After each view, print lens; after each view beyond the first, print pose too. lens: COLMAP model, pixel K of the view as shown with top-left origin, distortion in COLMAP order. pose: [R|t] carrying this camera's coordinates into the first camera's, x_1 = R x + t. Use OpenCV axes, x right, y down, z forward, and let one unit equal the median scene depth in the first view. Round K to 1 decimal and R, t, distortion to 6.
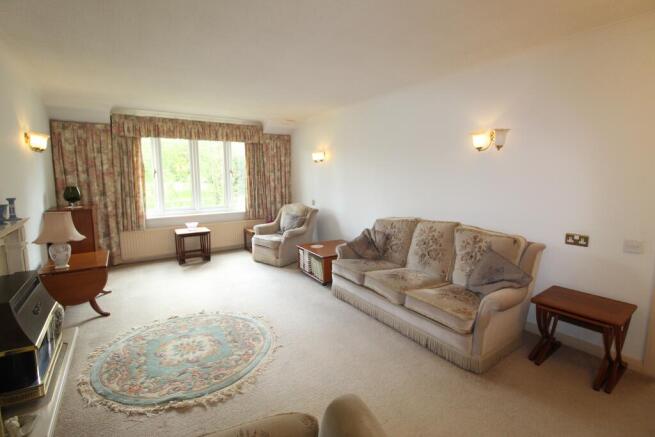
lens RADIAL K [[319.1, 0, 324.2], [0, 319.1, 213.6], [0, 0, 1]] dist [-0.000023, -0.001033]
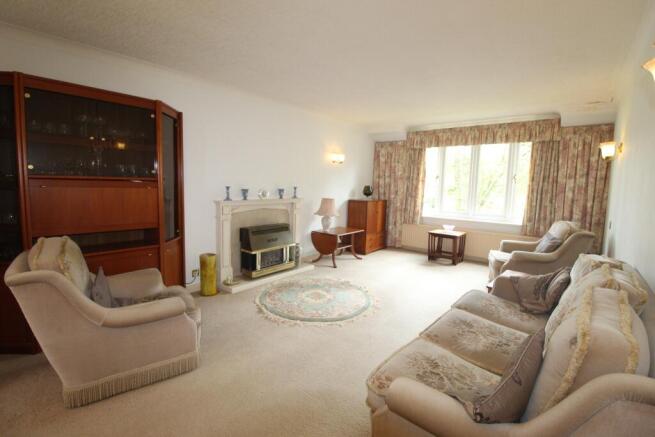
lens RADIAL K [[319.1, 0, 324.0], [0, 319.1, 220.4], [0, 0, 1]] dist [-0.000023, -0.001033]
pose [[0.262153, 0.127810, -0.956525, 0.496367], [-0.137585, 0.986015, 0.094043, -0.030532], [0.955168, 0.106950, 0.276072, 0.325185]]
